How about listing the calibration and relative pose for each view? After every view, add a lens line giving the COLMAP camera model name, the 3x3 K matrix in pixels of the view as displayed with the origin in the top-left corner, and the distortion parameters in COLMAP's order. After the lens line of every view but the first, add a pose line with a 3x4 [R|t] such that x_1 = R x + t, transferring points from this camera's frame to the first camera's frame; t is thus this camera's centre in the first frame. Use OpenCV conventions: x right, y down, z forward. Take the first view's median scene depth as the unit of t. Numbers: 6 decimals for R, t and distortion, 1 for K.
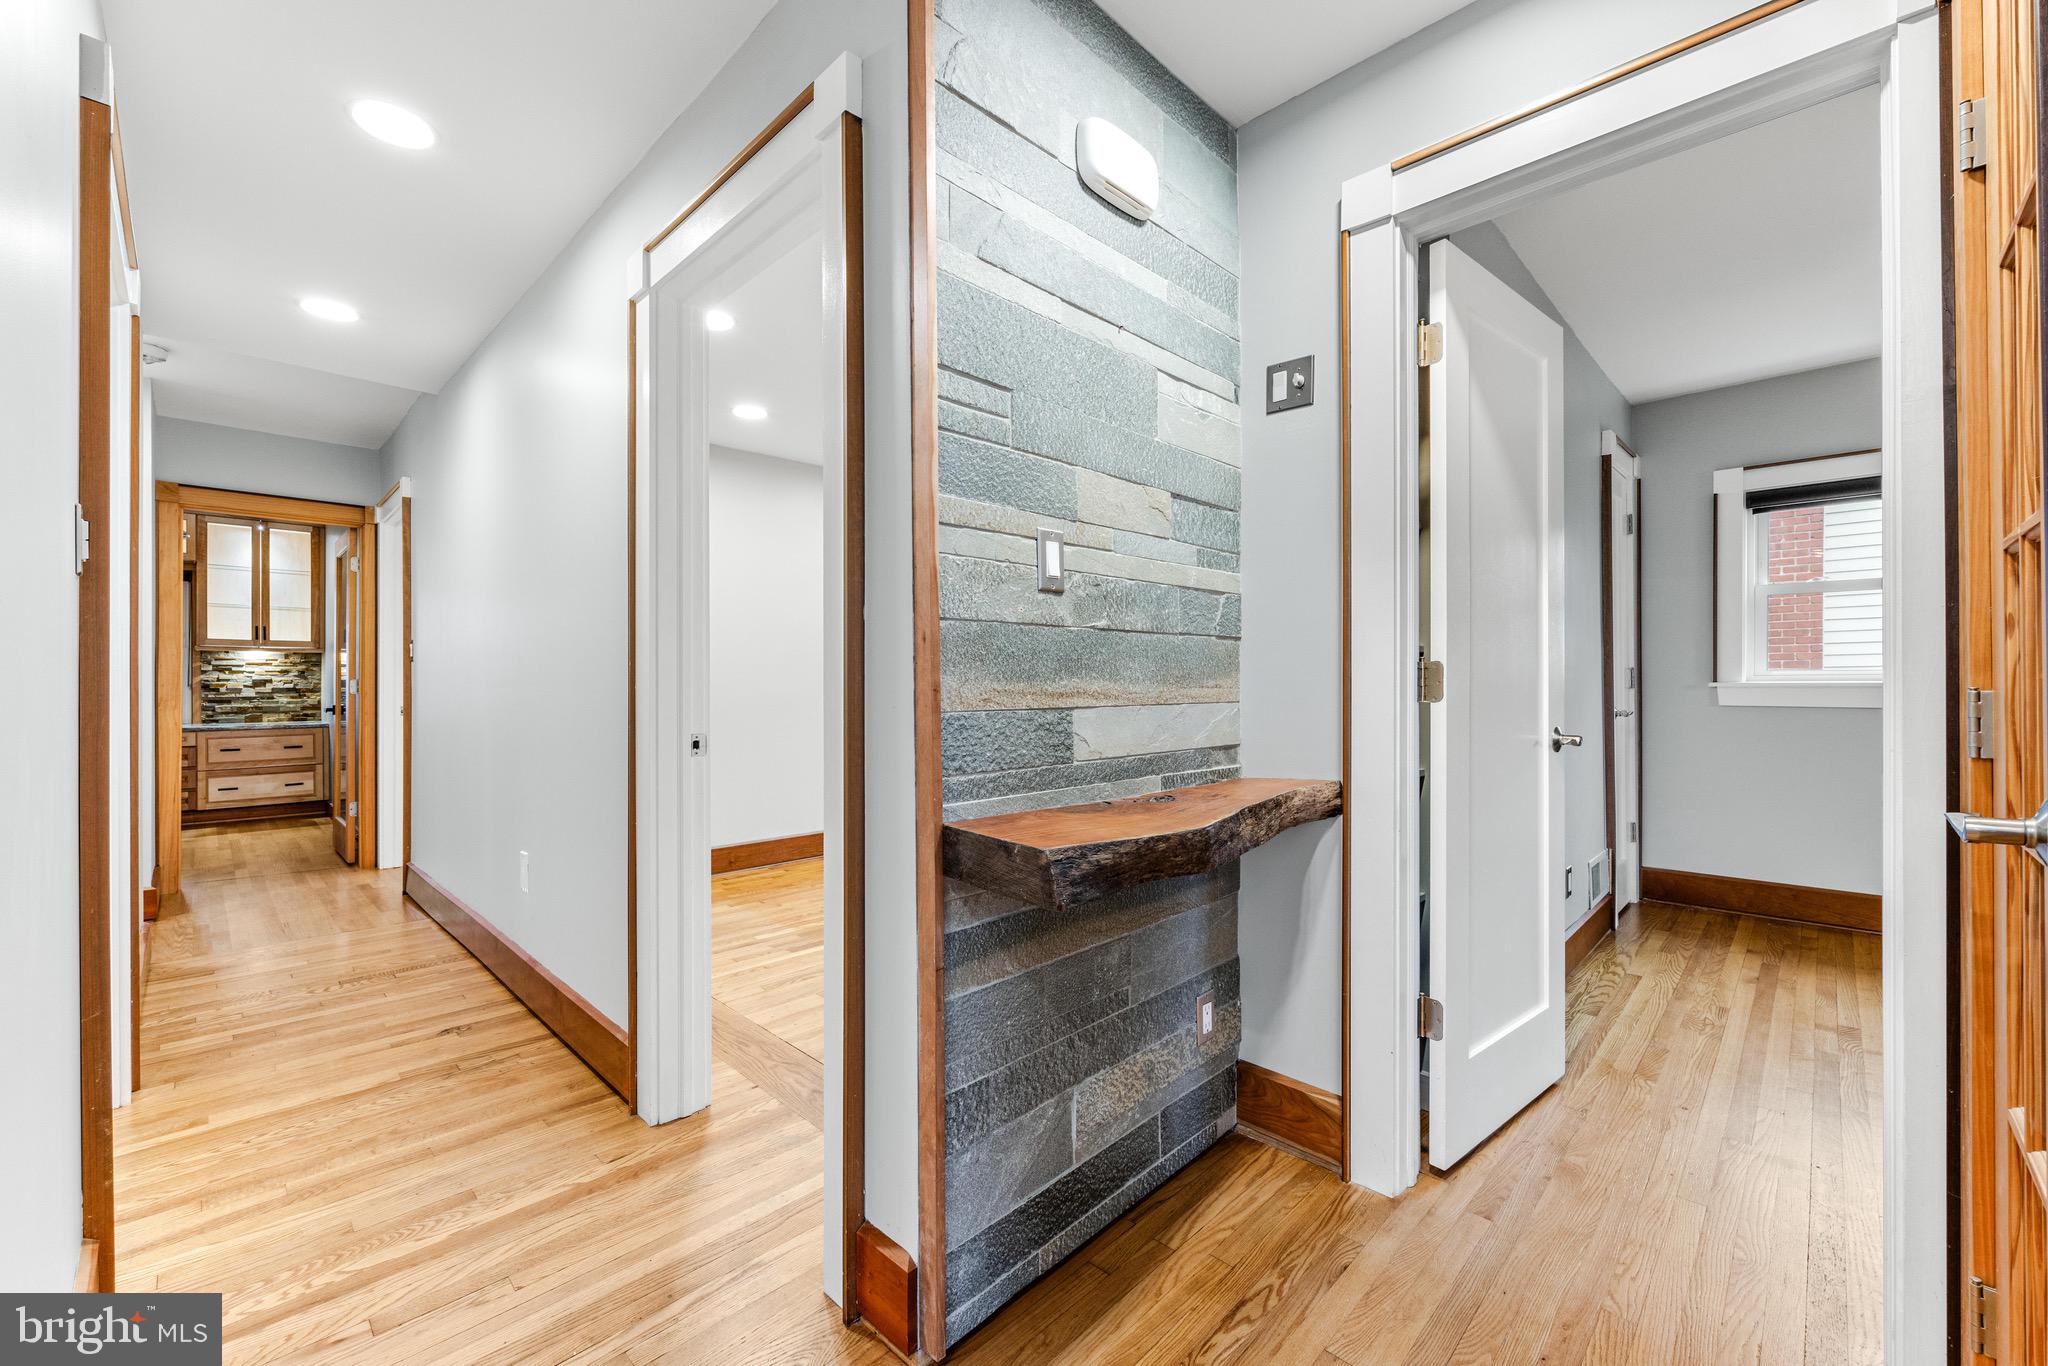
lens RADIAL K [[814.6, 0, 1024.0], [0, 814.6, 683.0], [0, 0, 1]] dist [-0.002652, -0.000337]
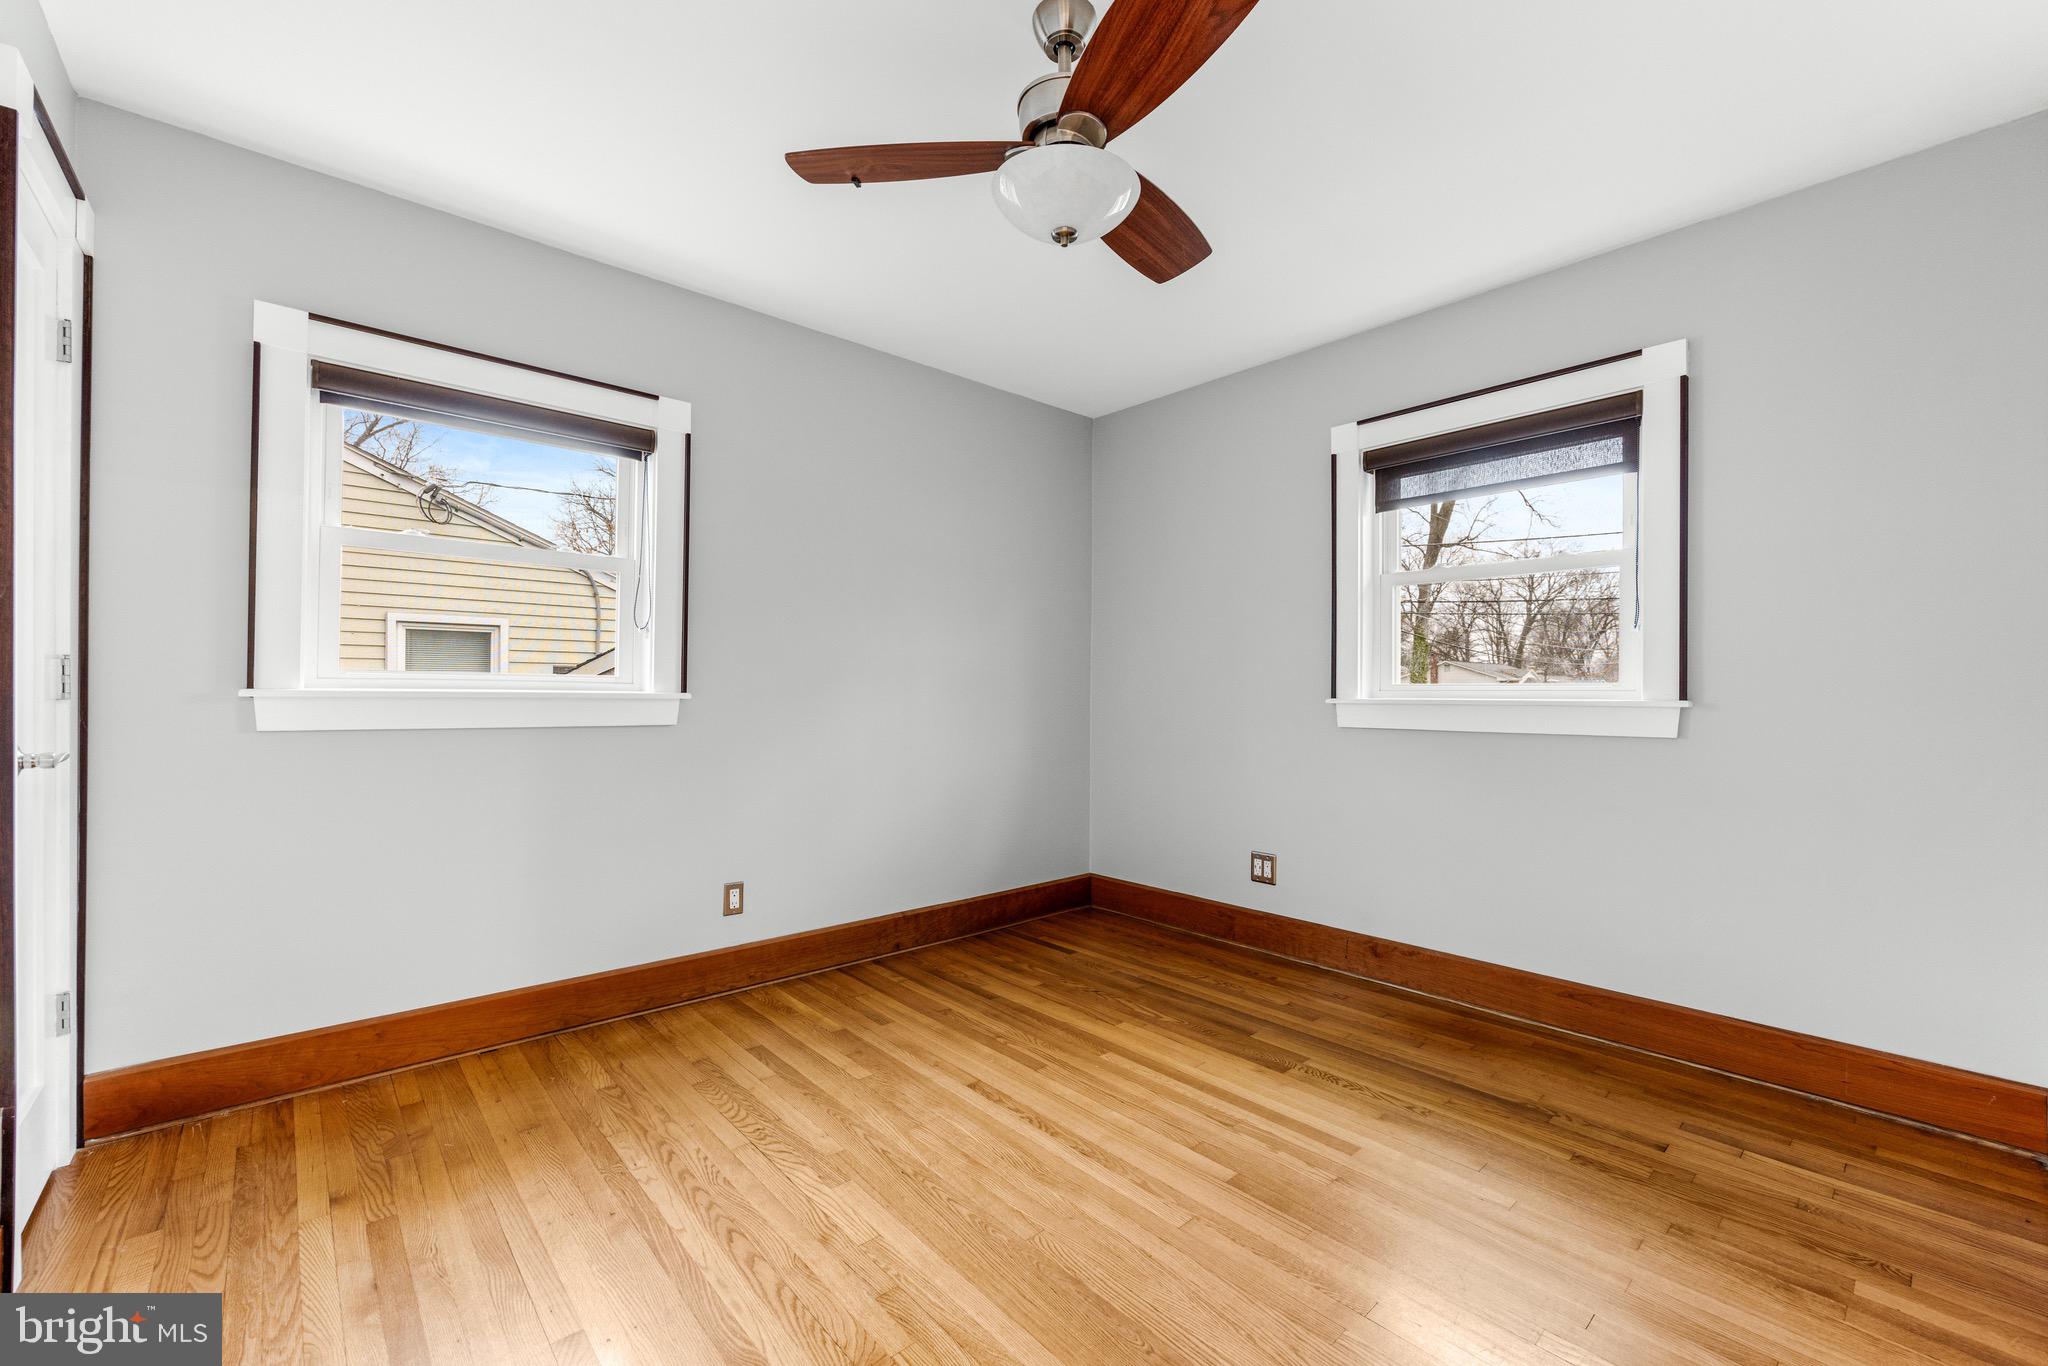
lens RADIAL K [[838.5, 0, 1024.0], [0, 838.5, 683.0], [0, 0, 1]] dist [-0.000006, 0.000059]
pose [[0.064087, 0.008335, 0.997910, 0.377732], [-0.005640, 0.999952, -0.007990, -0.003785], [-0.997928, -0.005116, 0.064131, 0.522937]]
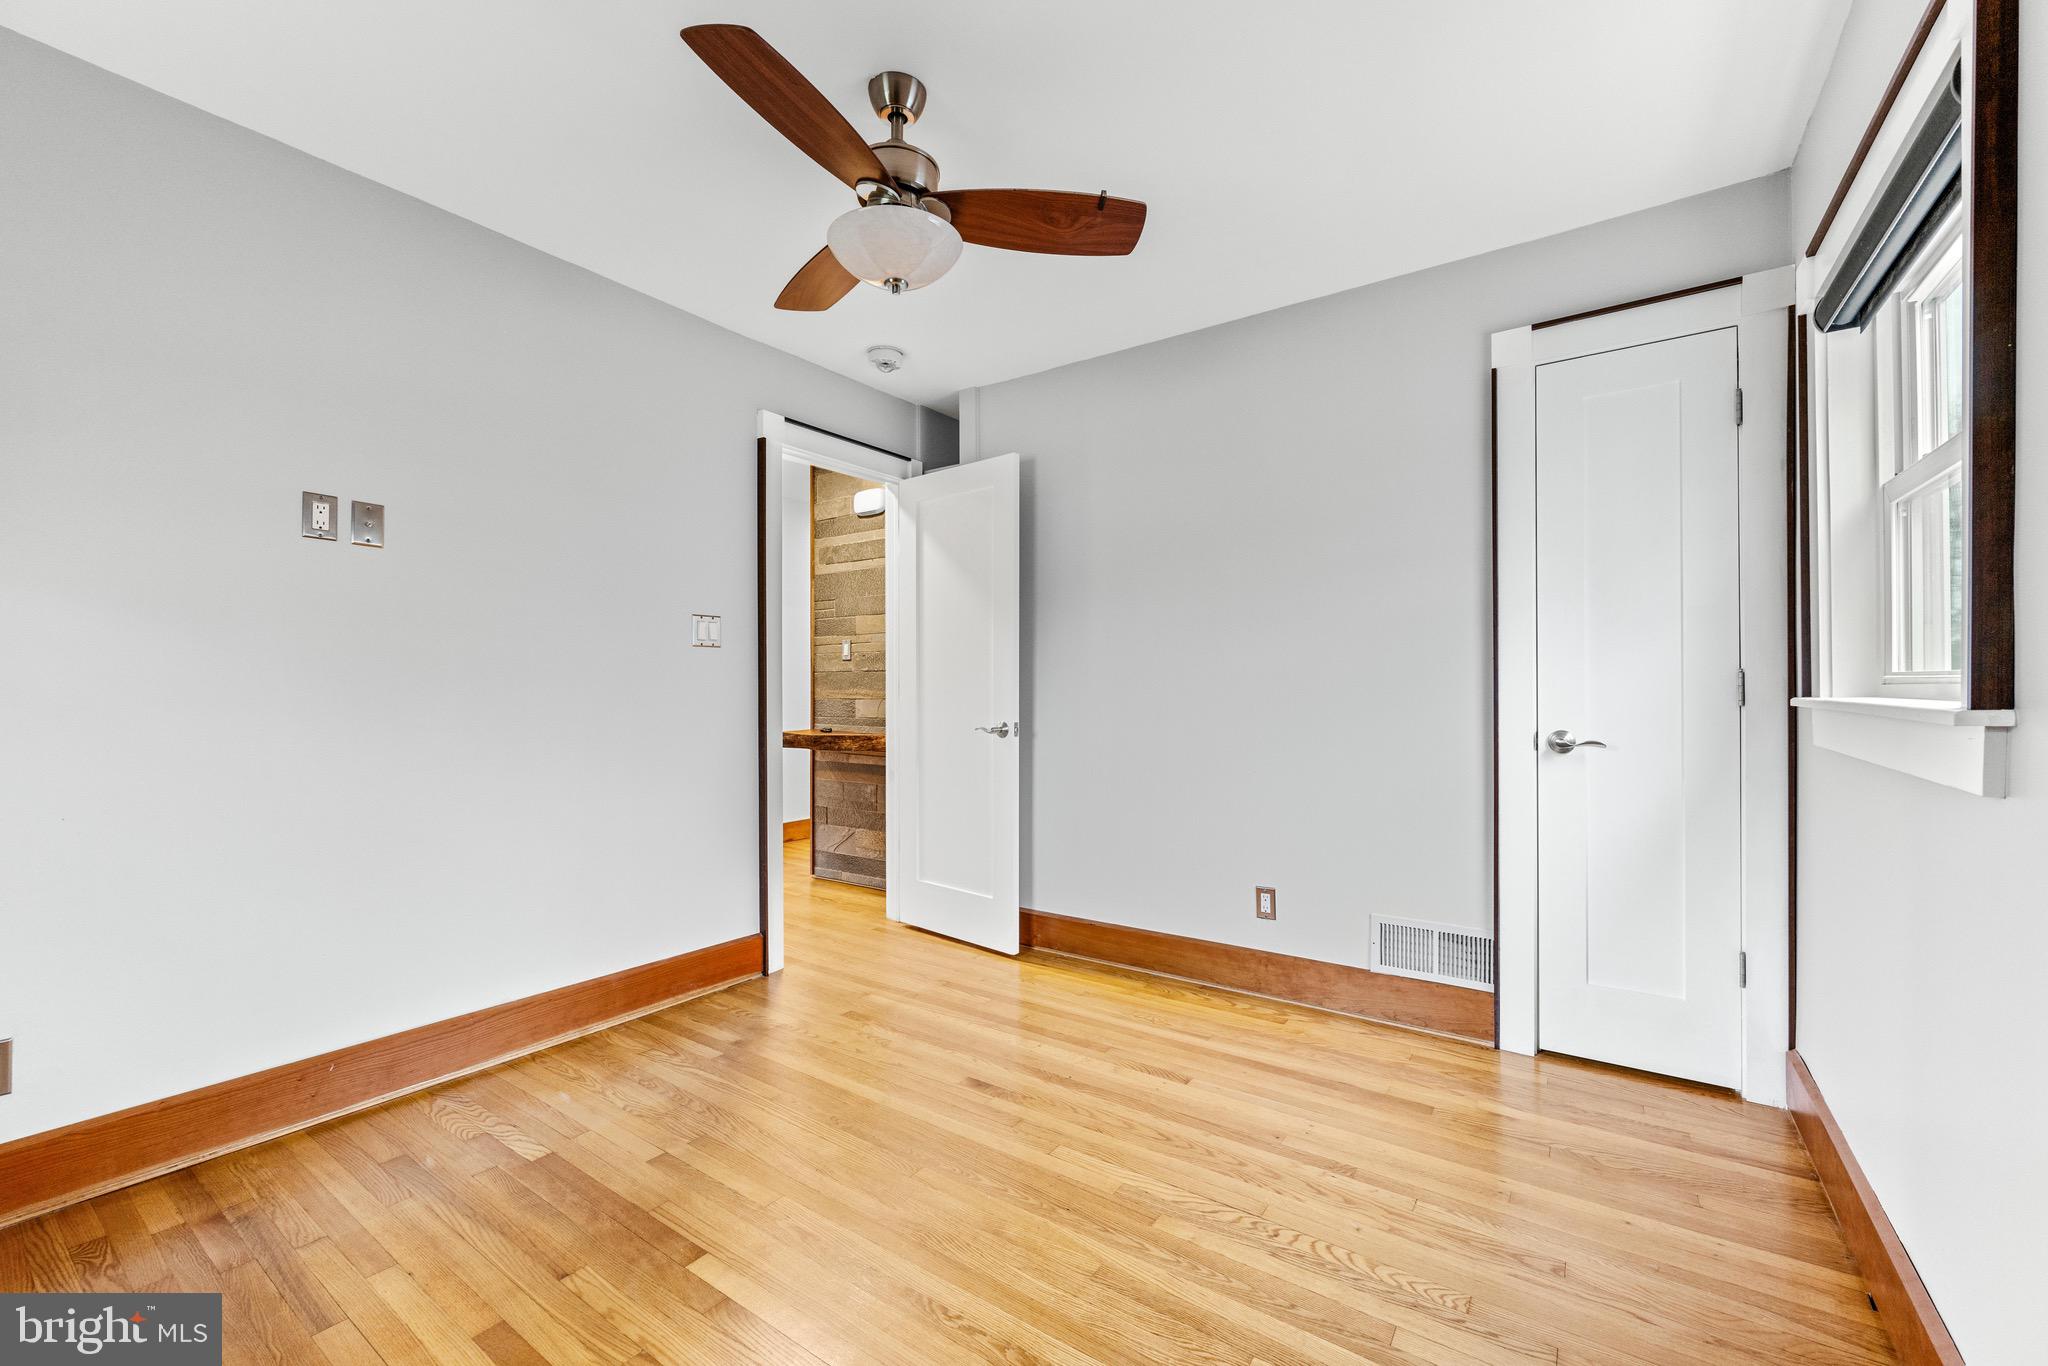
lens RADIAL K [[822.7, 0, 1023.4], [0, 822.7, 687.6], [0, 0, 1]] dist [-0.000430, -0.000153]
pose [[0.168722, -0.000387, -0.985664, 1.469495], [-0.001620, 0.999998, -0.000670, -0.004222], [0.985662, 0.001710, 0.168721, 0.523979]]
